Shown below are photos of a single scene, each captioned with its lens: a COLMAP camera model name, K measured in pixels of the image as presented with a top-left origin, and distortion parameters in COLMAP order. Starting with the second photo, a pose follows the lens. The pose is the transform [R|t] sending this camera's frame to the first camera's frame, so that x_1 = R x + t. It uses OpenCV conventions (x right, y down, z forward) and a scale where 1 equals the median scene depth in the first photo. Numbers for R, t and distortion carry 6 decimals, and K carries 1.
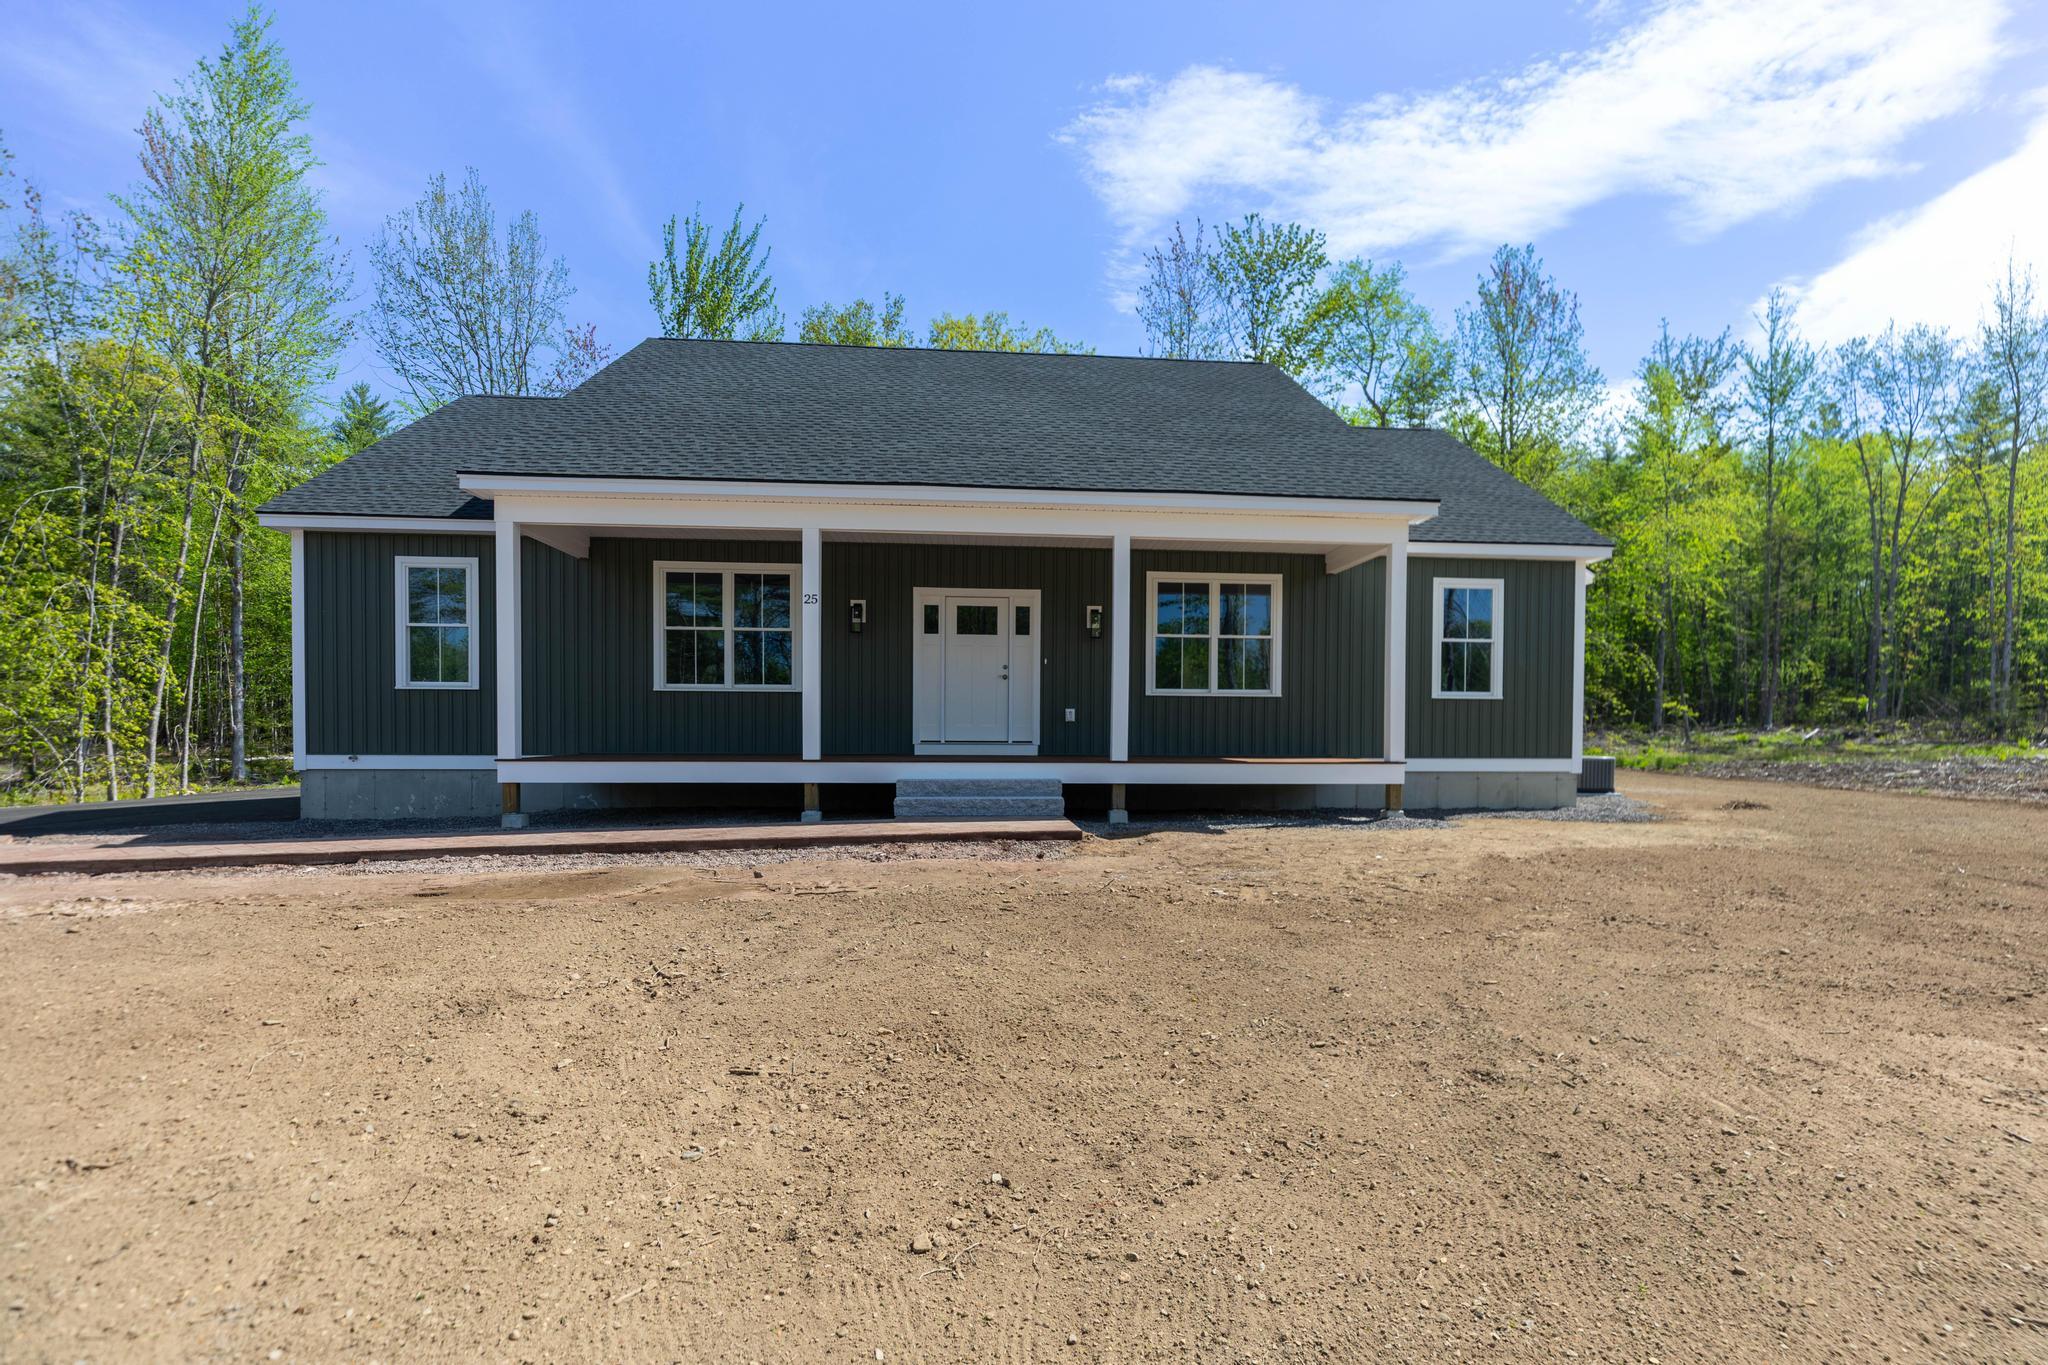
lens RADIAL K [[1082.9, 0, 1024.0], [0, 1082.9, 682.5], [0, 0, 1]] dist [0.000998, 0.002681]
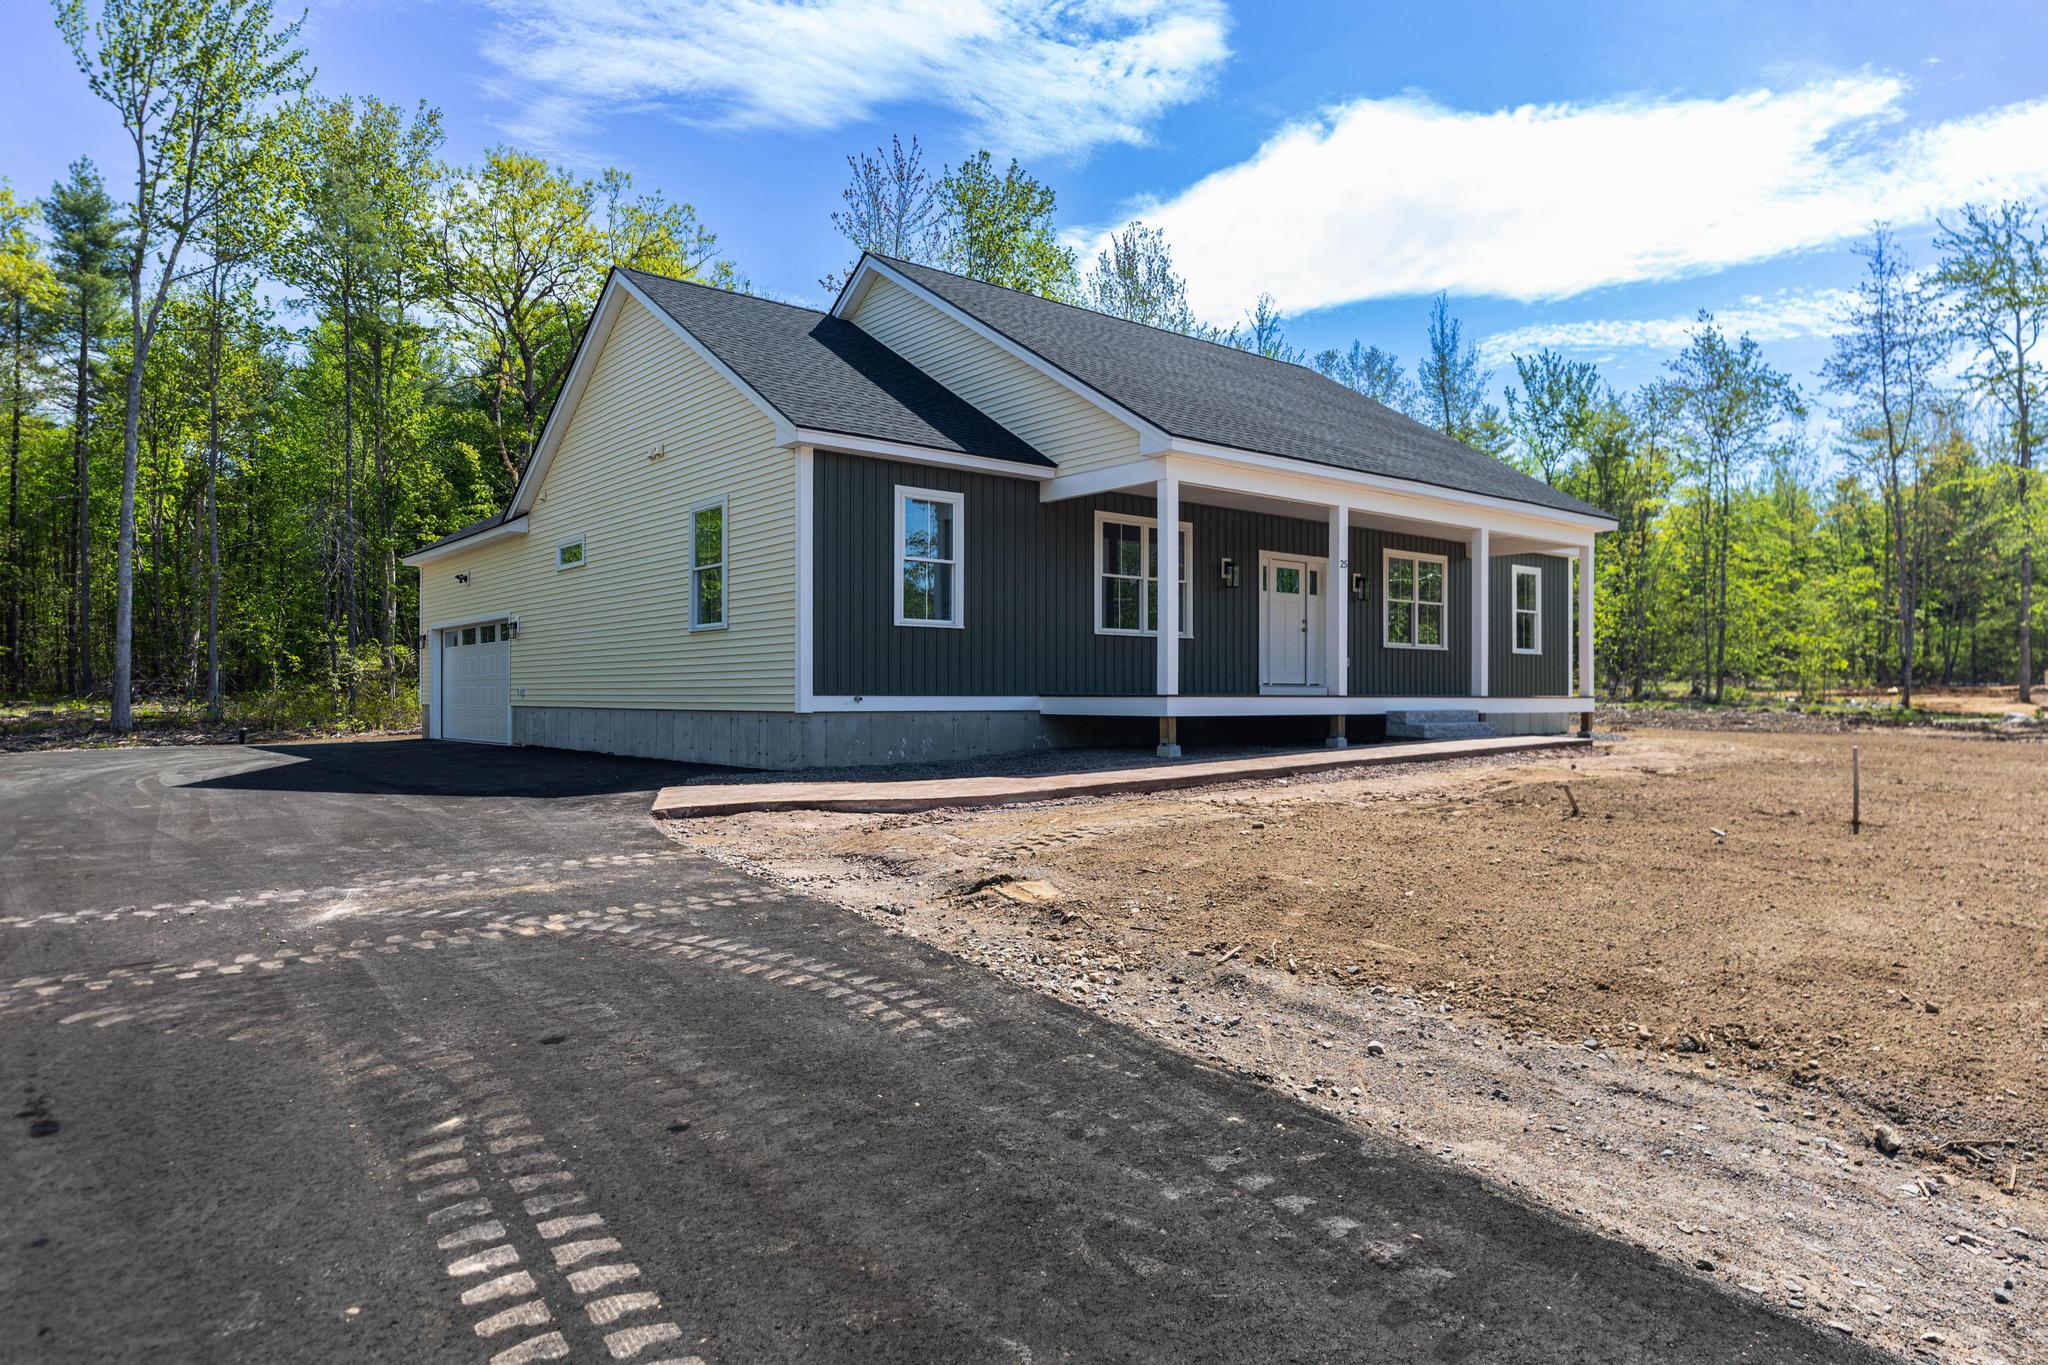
lens RADIAL K [[1191.2, 0, 1052.4], [0, 1191.2, 645.4], [0, 0, 1]] dist [0.027681, -0.012878]
pose [[0.818528, 0.016190, 0.574239, -0.994214], [-0.033265, 0.999261, 0.019244, -0.001908], [-0.573503, -0.034854, 0.818462, 0.066180]]
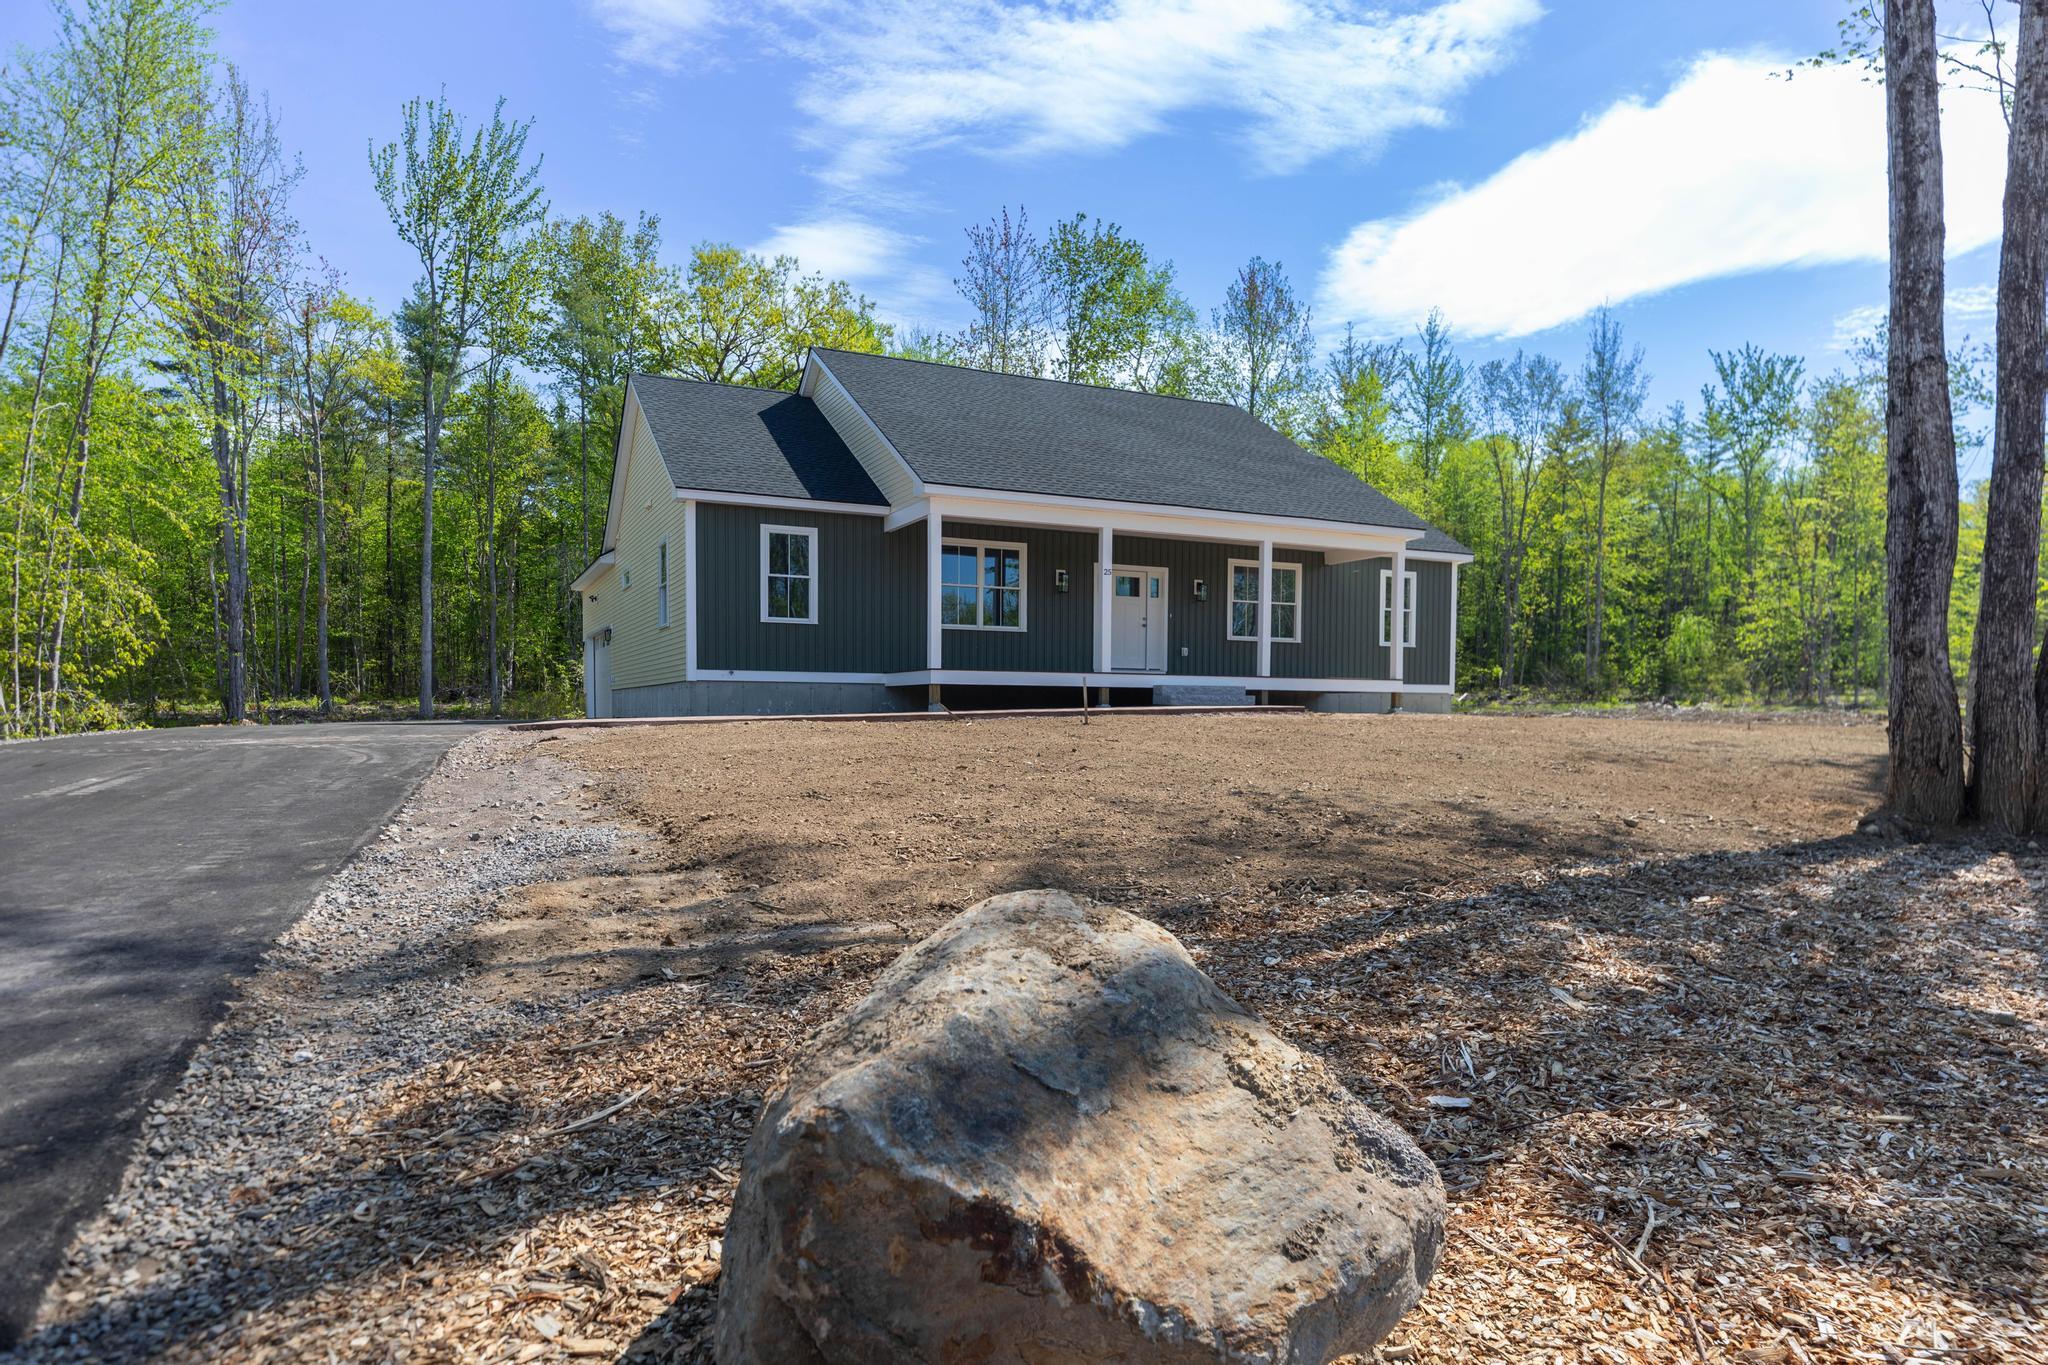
lens RADIAL K [[1284.8, 0, 1024.0], [0, 1284.8, 682.5], [0, 0, 1]] dist [-0.002323, 0.000703]
pose [[0.939535, 0.012290, 0.342233, -0.766610], [-0.021316, 0.999517, 0.022626, 0.035526], [-0.341789, -0.028553, 0.939343, -0.588103]]
